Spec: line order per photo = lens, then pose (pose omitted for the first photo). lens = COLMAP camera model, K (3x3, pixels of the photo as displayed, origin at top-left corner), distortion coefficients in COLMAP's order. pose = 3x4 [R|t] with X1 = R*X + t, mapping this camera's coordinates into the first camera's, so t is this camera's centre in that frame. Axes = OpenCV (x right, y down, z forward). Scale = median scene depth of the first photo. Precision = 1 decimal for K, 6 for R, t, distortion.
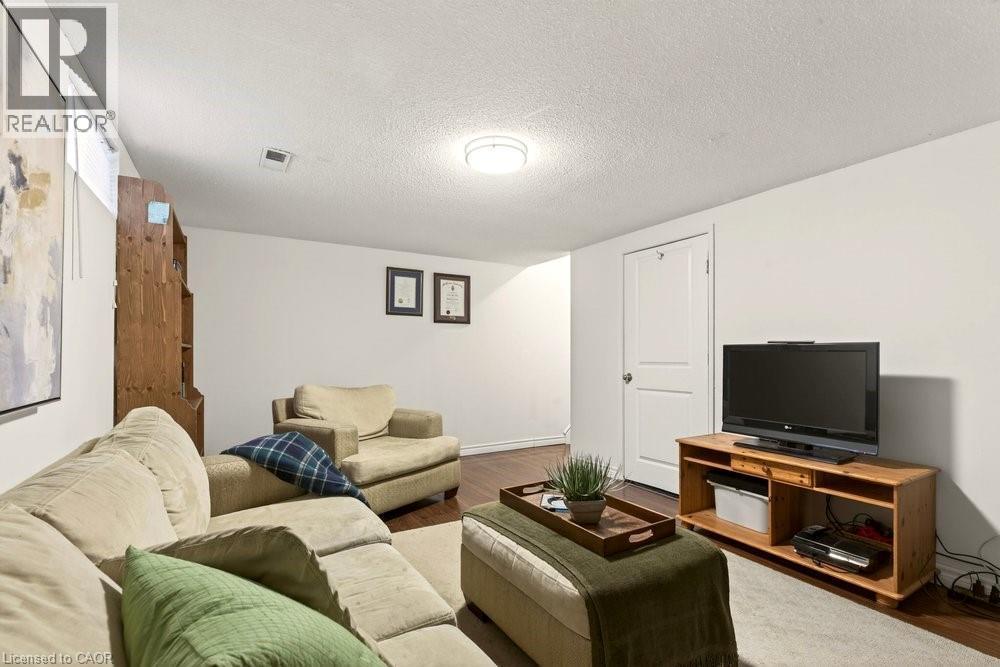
lens RADIAL K [[457.9, 0, 500.0], [0, 457.9, 355.4], [0, 0, 1]] dist [-0.000131, -0.000128]
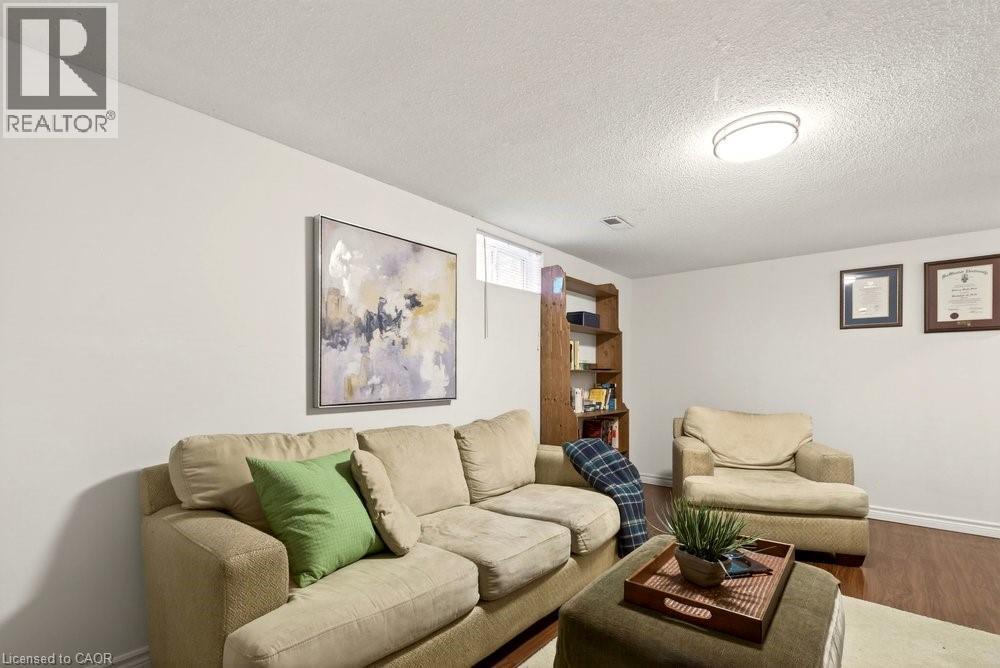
lens RADIAL K [[464.6, 0, 500.1], [0, 464.6, 376.9], [0, 0, 1]] dist [-0.000491, -0.000194]
pose [[0.334505, -0.001810, -0.942392, 0.414590], [-0.003326, 0.999990, -0.003101, 0.000313], [0.942388, 0.004172, 0.334496, 0.186623]]
